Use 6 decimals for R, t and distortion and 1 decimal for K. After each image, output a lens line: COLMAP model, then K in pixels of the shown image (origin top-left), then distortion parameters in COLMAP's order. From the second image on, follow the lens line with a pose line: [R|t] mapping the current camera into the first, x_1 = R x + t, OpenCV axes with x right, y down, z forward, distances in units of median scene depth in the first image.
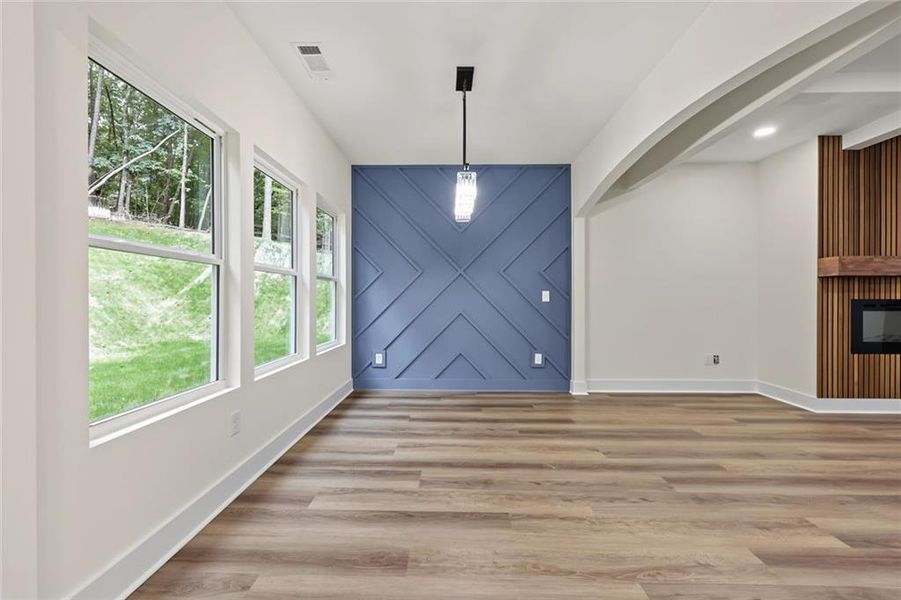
lens RADIAL K [[362.8, 0, 447.9], [0, 362.8, 302.1], [0, 0, 1]] dist [0.000669, 0.000042]
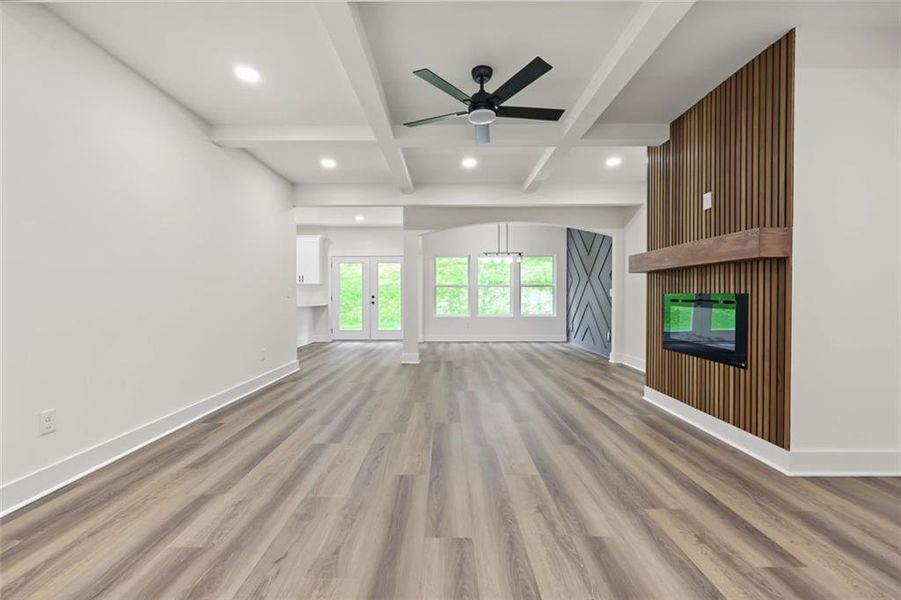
lens RADIAL K [[367.0, 0, 448.6], [0, 367.0, 299.7], [0, 0, 1]] dist [0.000042, -0.000060]
pose [[0.020423, 0.010801, -0.999733, 2.102336], [-0.006612, 0.999921, 0.010668, 0.001665], [0.999770, 0.006392, 0.020492, 0.391706]]
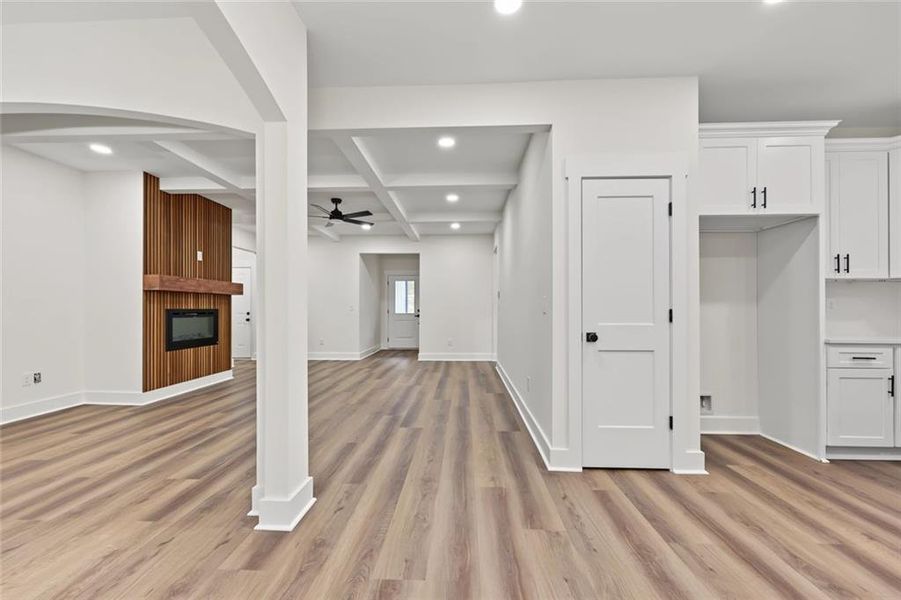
lens RADIAL K [[370.1, 0, 447.9], [0, 370.1, 305.0], [0, 0, 1]] dist [-0.000158, -0.000072]
pose [[0.022037, 0.008299, 0.999723, -0.164875], [0.008650, 0.999927, -0.008491, -0.001988], [-0.999720, 0.008835, 0.021964, -0.018846]]
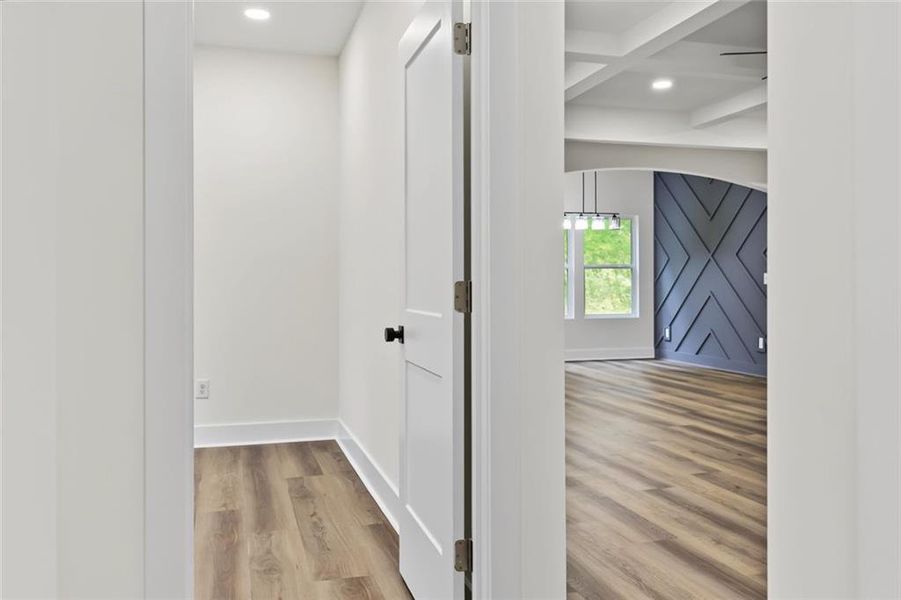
lens RADIAL K [[739.1, 0, 450.8], [0, 739.1, 284.7], [0, 0, 1]] dist [-0.000492, -0.001454]
pose [[0.304277, 0.000708, -0.952583, 2.296379], [-0.004967, 0.999987, -0.000843, 0.007409], [0.952571, 0.004988, 0.304277, -0.480605]]
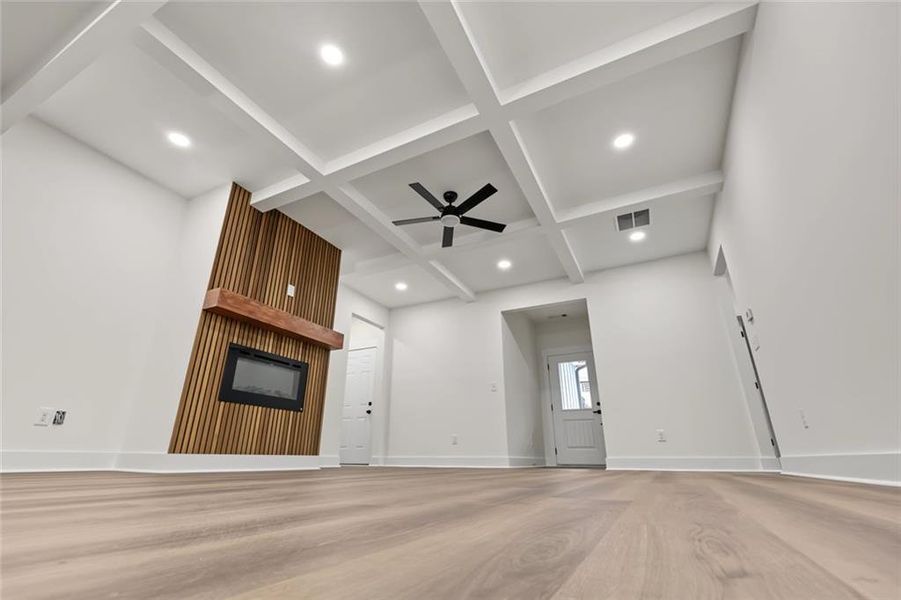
lens RADIAL K [[402.5, 0, 443.2], [0, 402.5, 298.8], [0, 0, 1]] dist [0.002436, 0.000401]
pose [[0.443417, 0.332952, 0.832180, 0.443980], [0.002414, 0.927999, -0.372575, 0.281265], [-0.896312, 0.167215, 0.410687, 0.048021]]
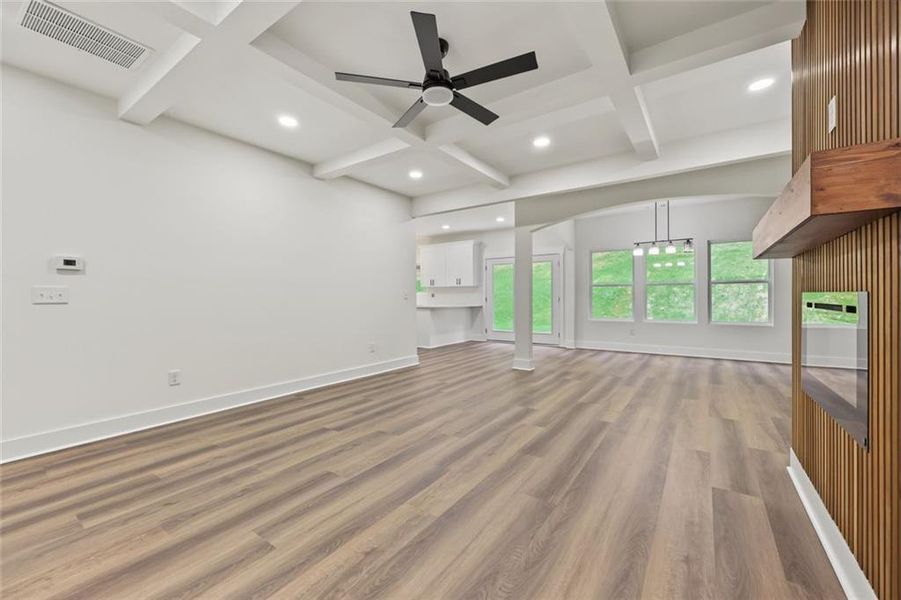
lens RADIAL K [[367.0, 0, 448.6], [0, 367.0, 299.7], [0, 0, 1]] dist [0.000042, -0.000060]
pose [[-0.556989, 0.008233, -0.830479, 1.894603], [-0.001429, 0.999940, 0.010871, -0.002686], [0.830519, 0.007241, -0.556944, 0.860690]]
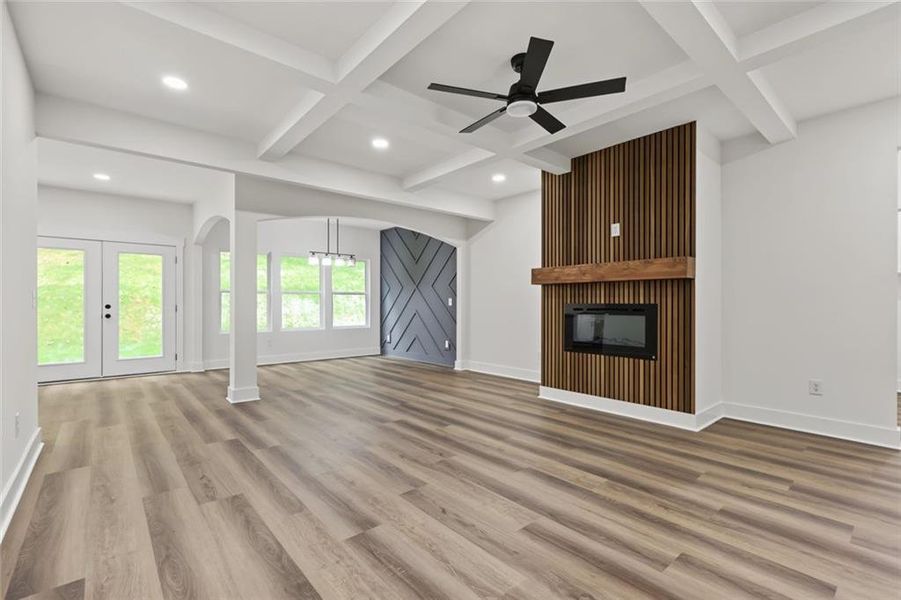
lens RADIAL K [[405.4, 0, 447.0], [0, 405.4, 304.4], [0, 0, 1]] dist [0.001345, 0.000454]
pose [[0.664338, -0.000097, -0.747432, 1.823002], [-0.006516, 0.999961, -0.005921, 0.004739], [0.747404, 0.008804, 0.664312, -0.129157]]
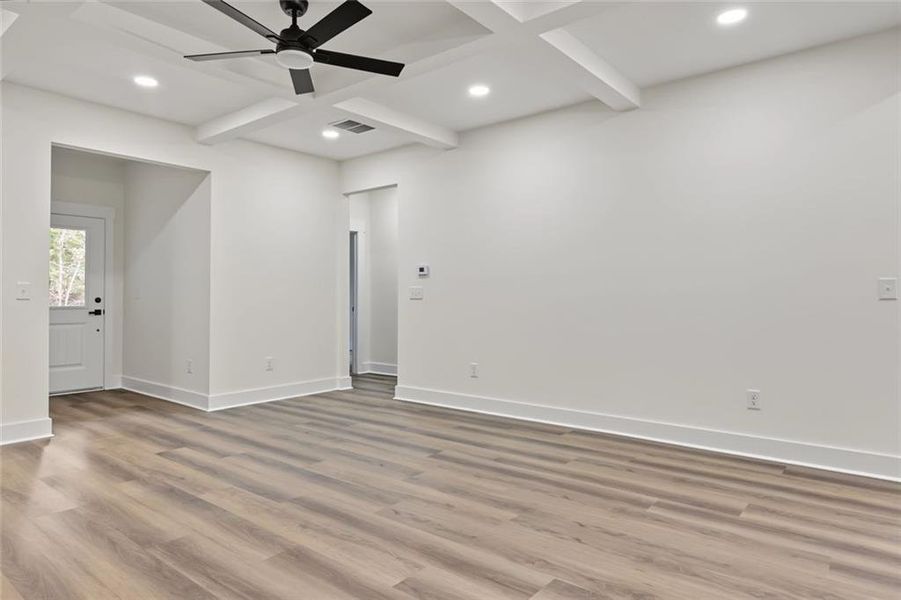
lens RADIAL K [[556.5, 0, 444.0], [0, 556.5, 289.3], [0, 0, 1]] dist [-0.000139, -0.000282]
pose [[-0.783381, 0.006807, 0.621505, 0.642981], [0.004034, 0.999975, -0.005868, -0.004178], [-0.621529, -0.002090, -0.783388, 0.998895]]
